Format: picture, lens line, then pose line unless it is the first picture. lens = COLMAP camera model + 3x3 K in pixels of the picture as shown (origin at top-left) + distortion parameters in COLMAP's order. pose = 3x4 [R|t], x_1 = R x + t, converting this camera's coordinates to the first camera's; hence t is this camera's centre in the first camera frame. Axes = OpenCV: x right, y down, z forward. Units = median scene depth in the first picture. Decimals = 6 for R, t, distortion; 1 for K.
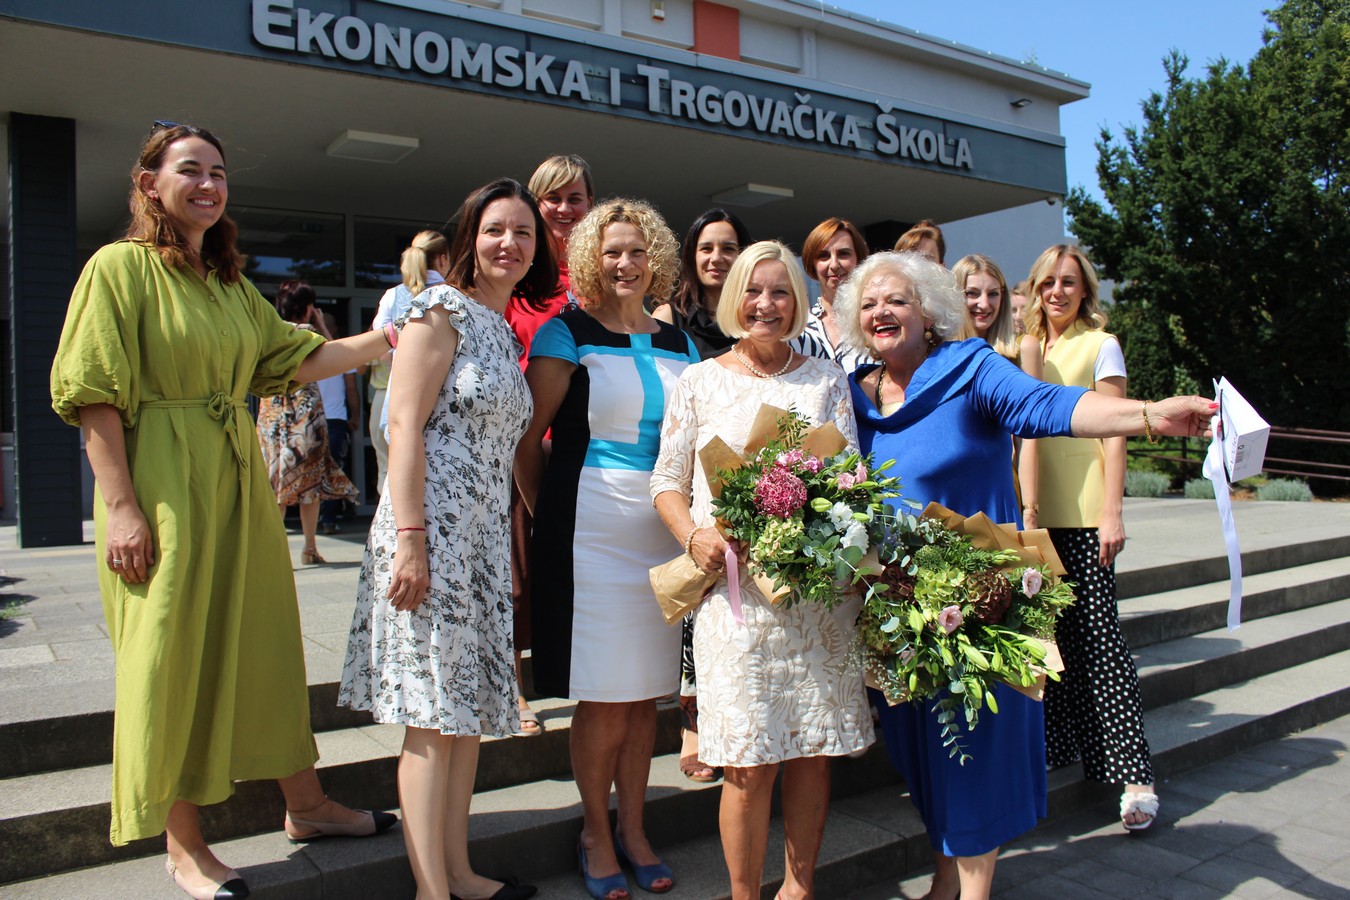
lens RADIAL K [[1111.8, 0, 679.9], [0, 1111.8, 452.8], [0, 0, 1]] dist [-0.158248, 0.131734]
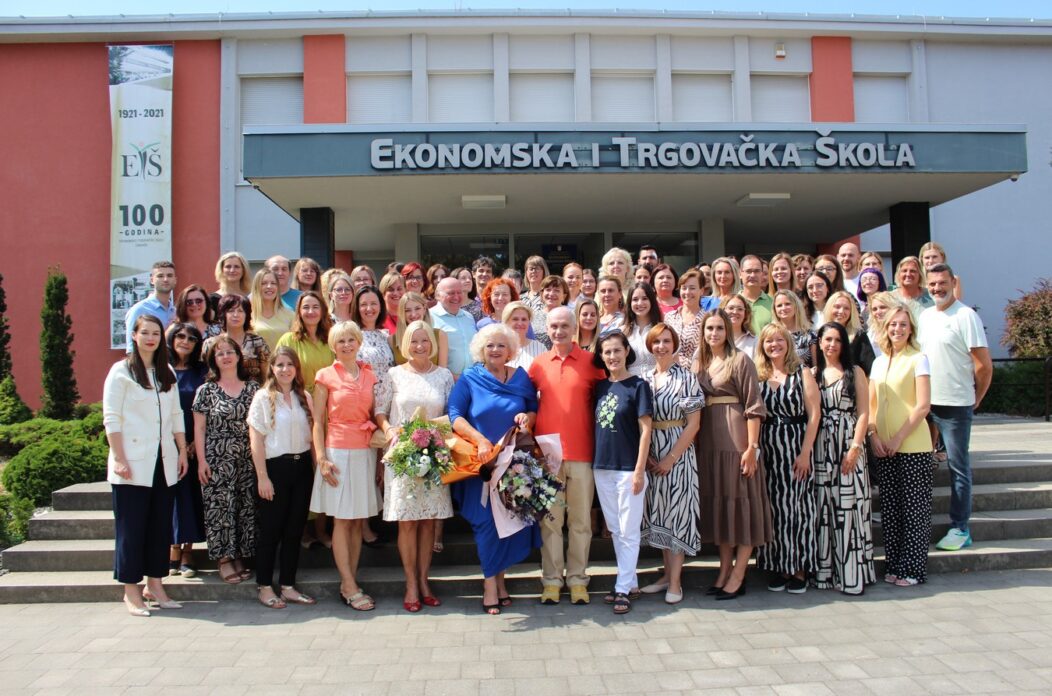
lens RADIAL K [[865.6, 0, 533.0], [0, 865.6, 351.1], [0, 0, 1]] dist [-0.160074, 0.136102]
pose [[0.851935, -0.005545, -0.523619, 0.461409], [-0.001590, 0.999912, -0.013176, -0.030198], [0.523646, 0.012058, 0.851851, -0.093732]]
